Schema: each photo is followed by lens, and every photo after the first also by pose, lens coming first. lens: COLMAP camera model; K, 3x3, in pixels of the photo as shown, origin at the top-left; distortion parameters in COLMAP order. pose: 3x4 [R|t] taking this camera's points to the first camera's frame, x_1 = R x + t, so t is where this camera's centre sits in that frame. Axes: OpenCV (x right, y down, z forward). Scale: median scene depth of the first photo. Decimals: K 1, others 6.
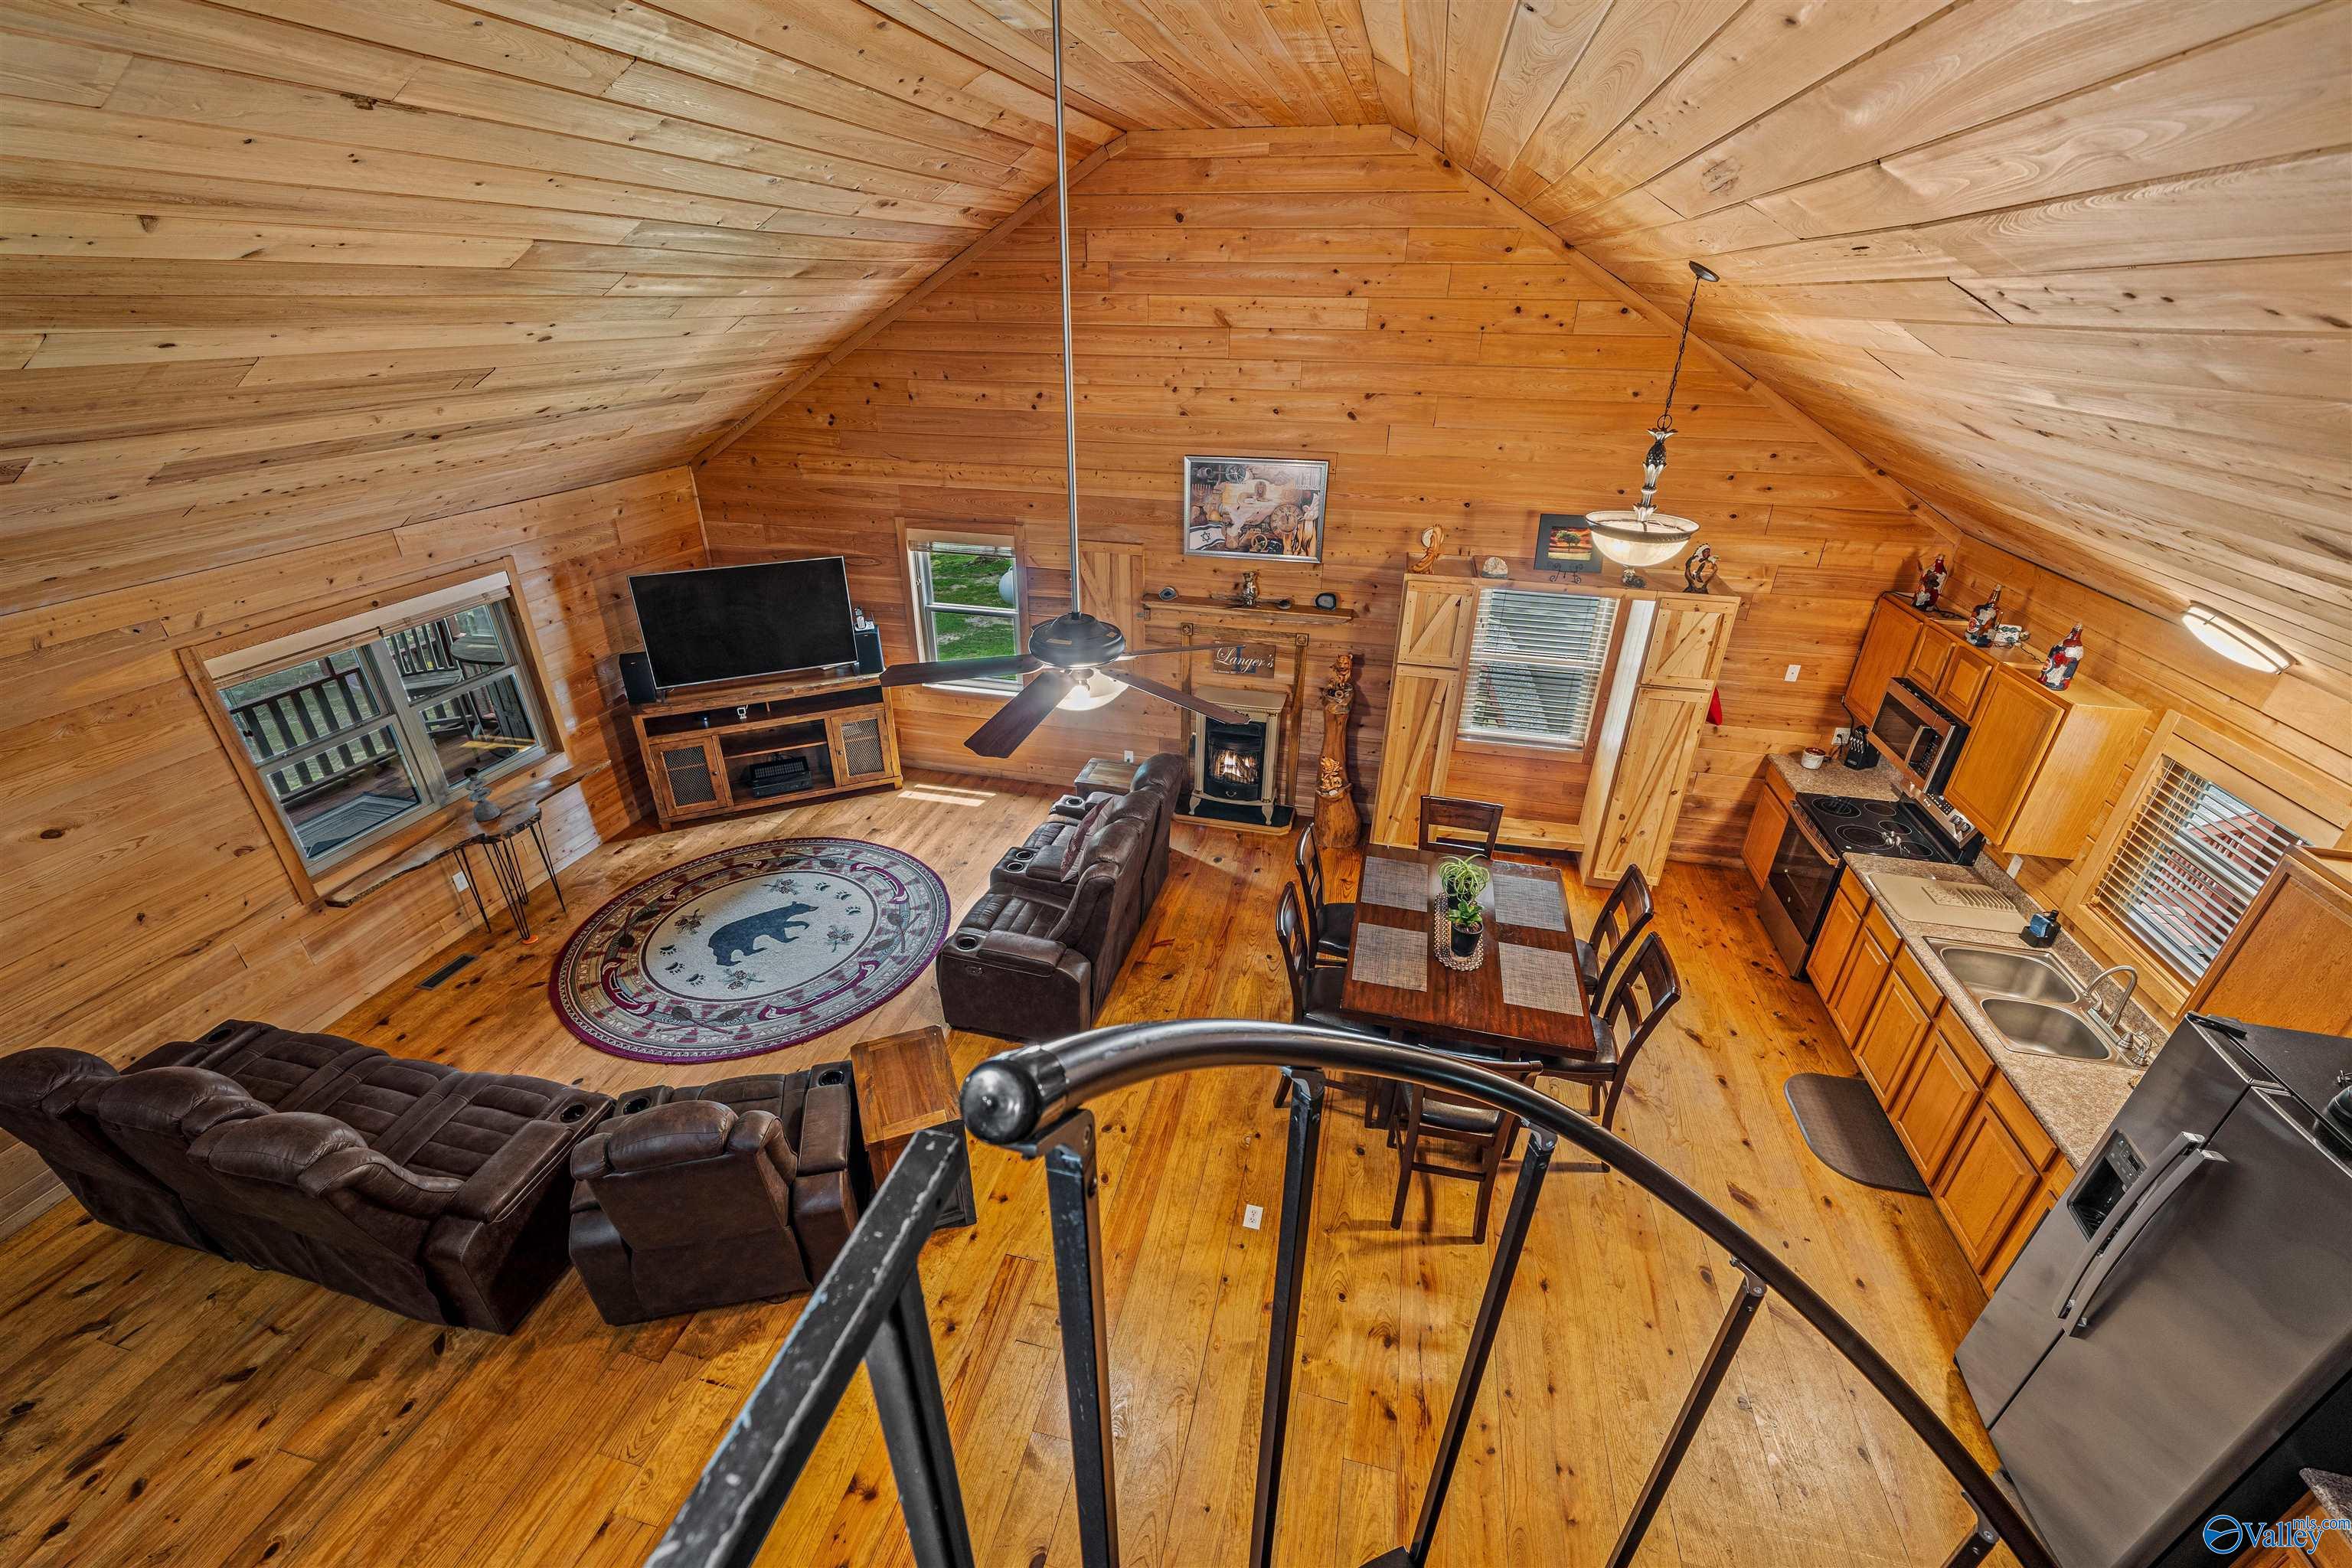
lens RADIAL K [[955.9, 0, 1168.0], [0, 955.9, 793.7], [0, 0, 1]] dist [-0.001617, 0.000149]
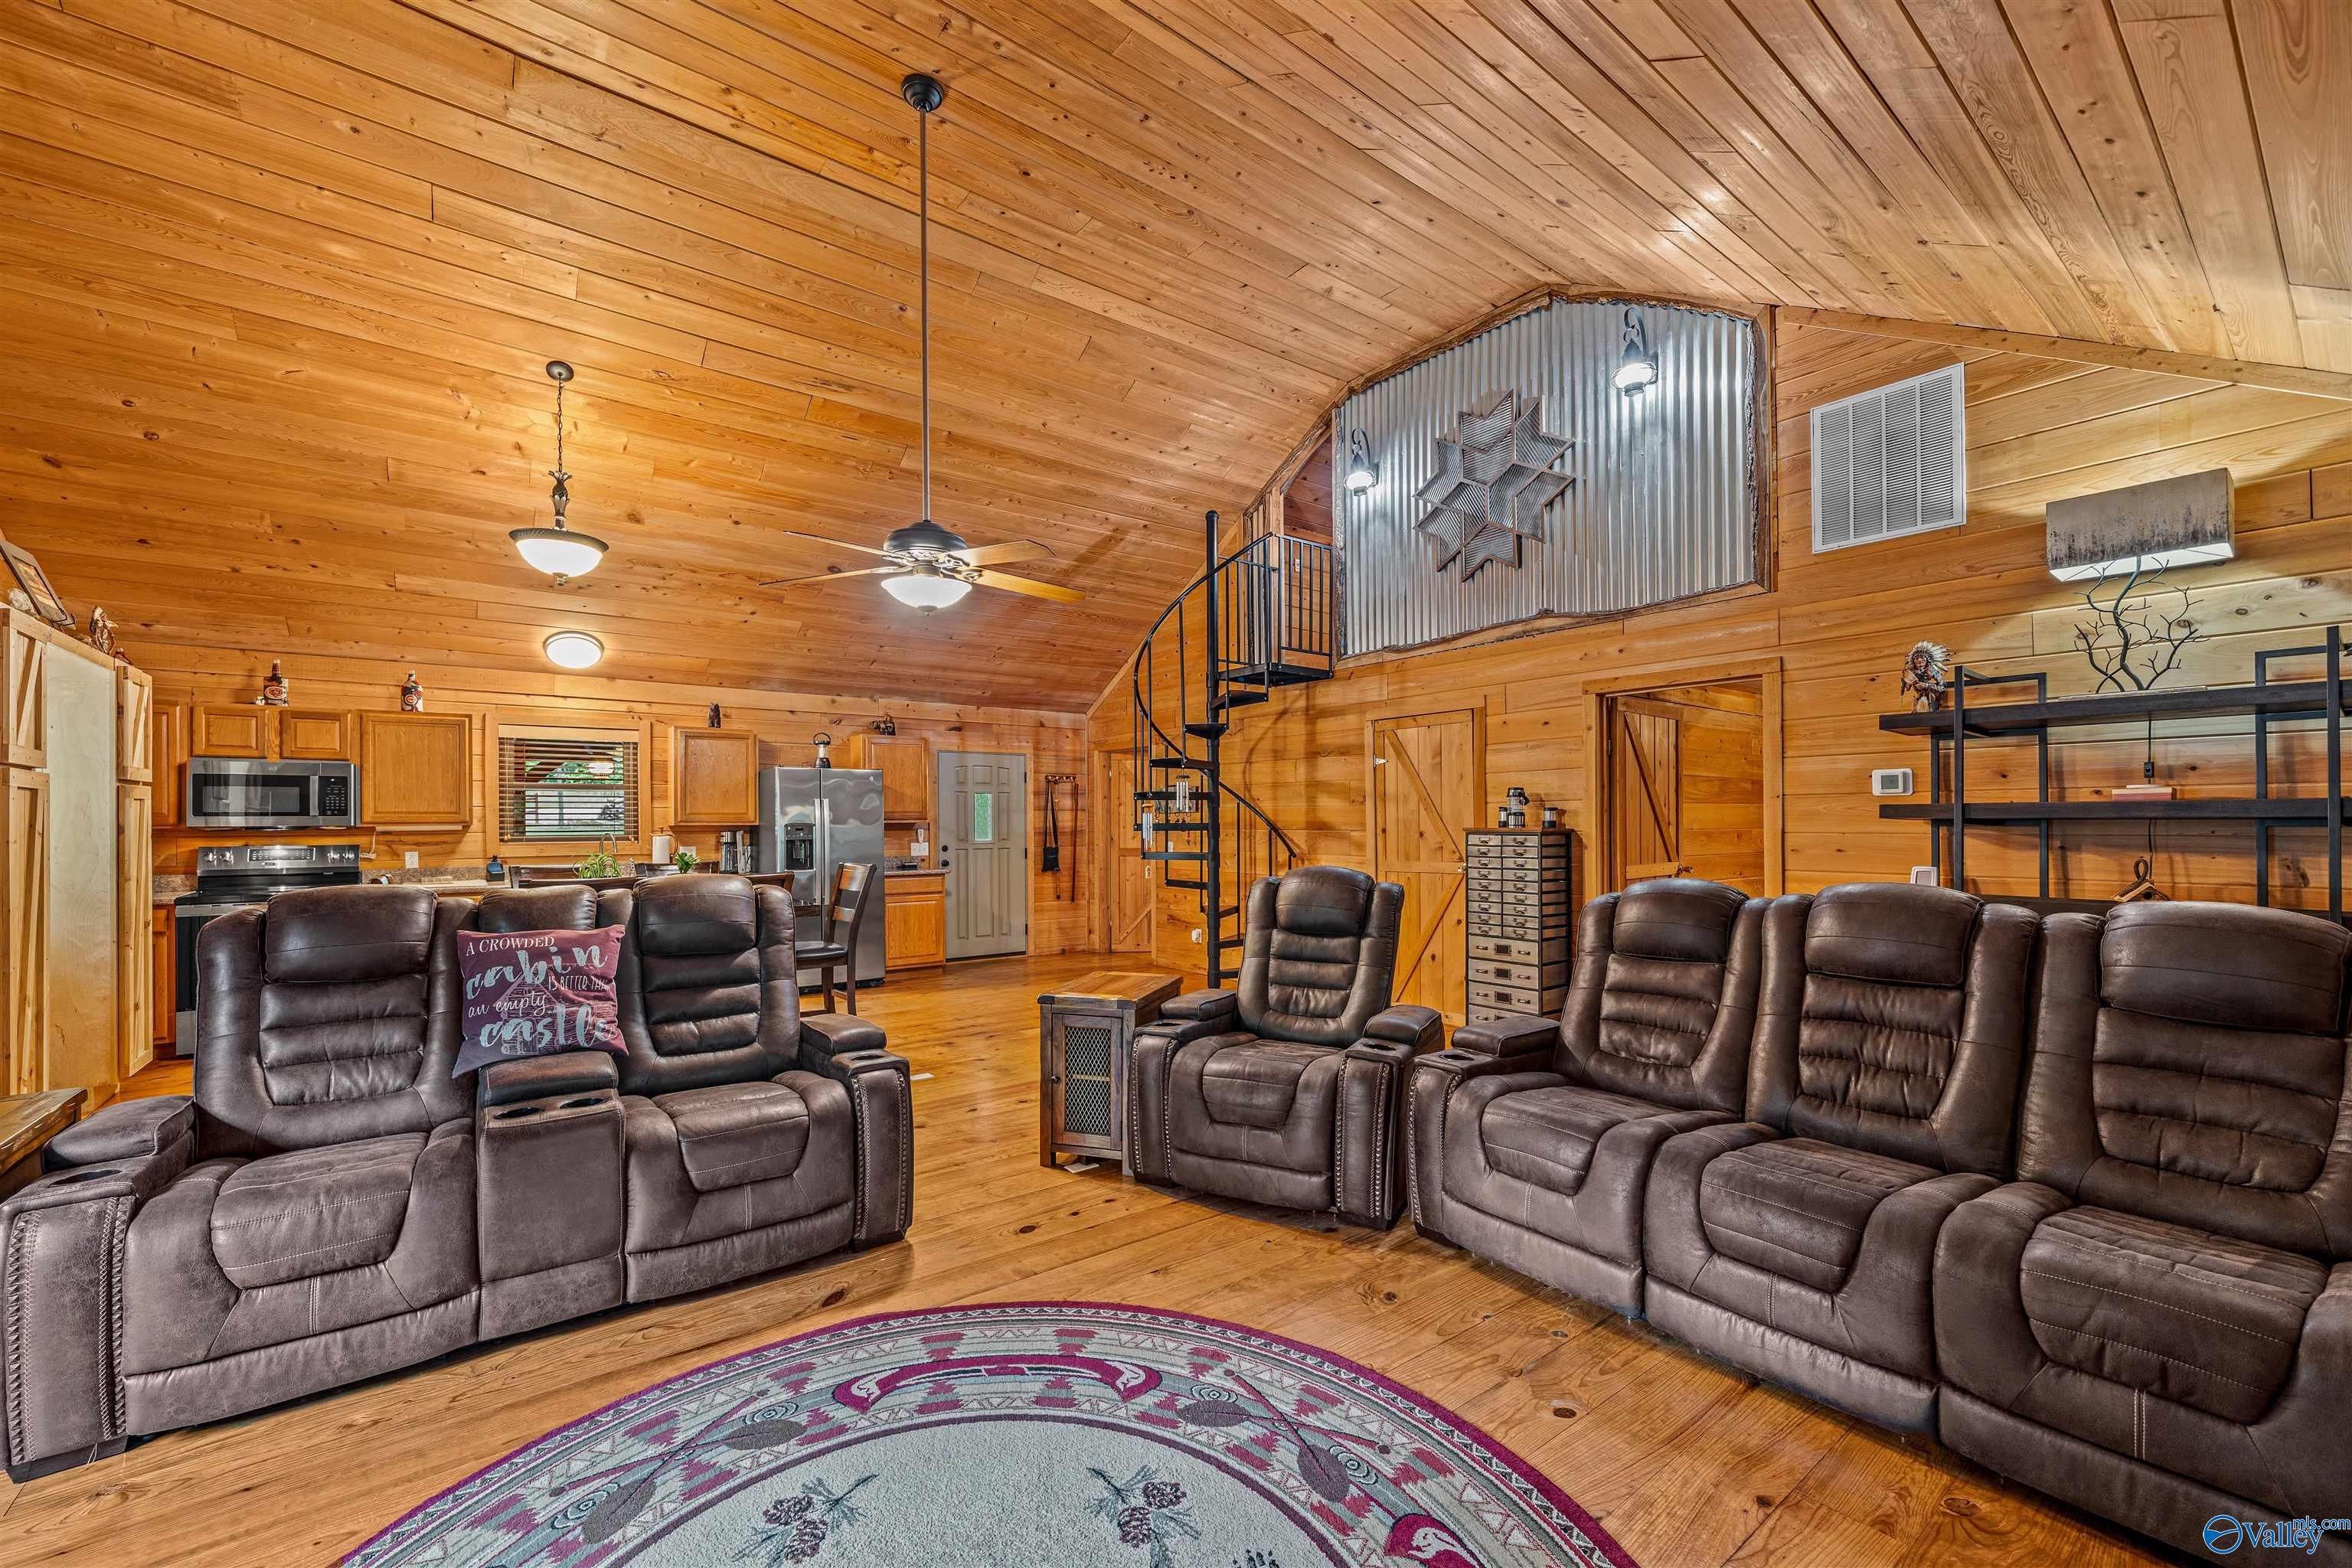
lens RADIAL K [[935.2, 0, 1165.9], [0, 935.2, 814.0], [0, 0, 1]] dist [-0.002567, -0.000372]
pose [[-0.772449, -0.000719, 0.635077, -0.579050], [0.290767, 0.888631, 0.354667, -0.104990], [-0.564604, 0.458622, -0.686213, 0.981745]]
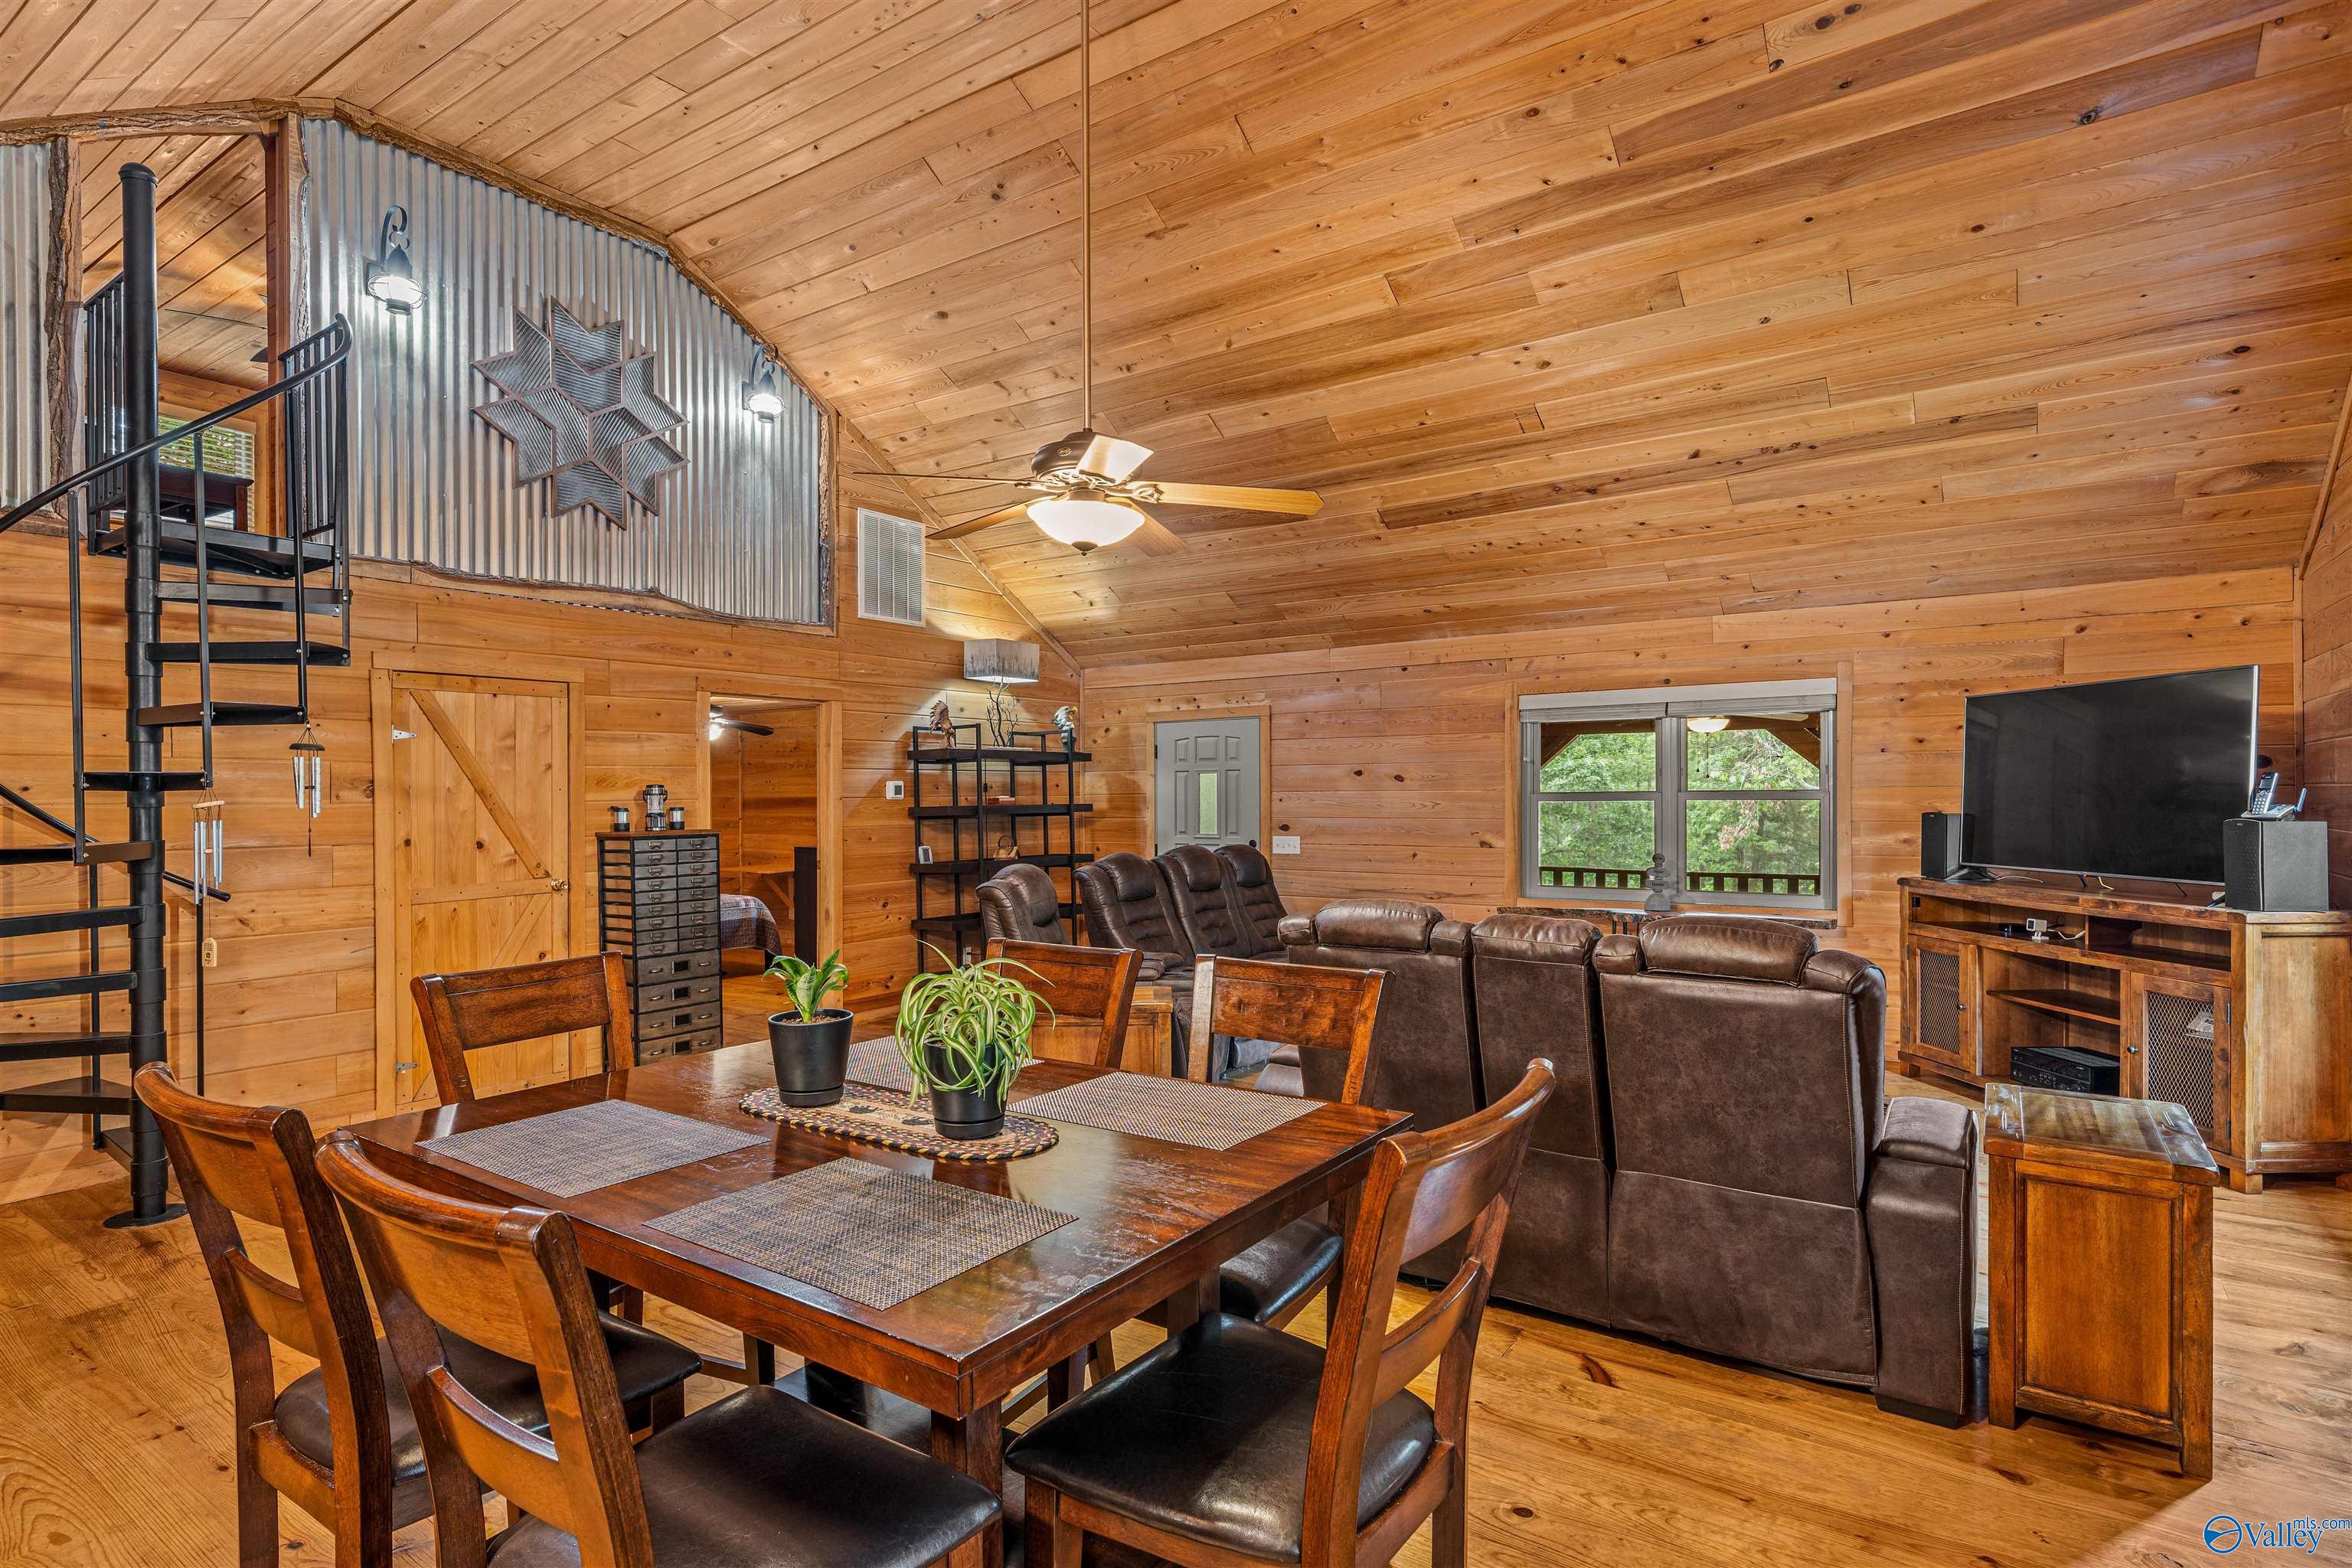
lens RADIAL K [[1200.3, 0, 1164.7], [0, 1200.3, 792.2], [0, 0, 1]] dist [0.003069, 0.000000]
pose [[-0.362330, -0.008360, -0.932012, 0.496508], [-0.427412, 0.890111, 0.158178, -0.053512], [0.828272, 0.455666, -0.326088, 0.861441]]
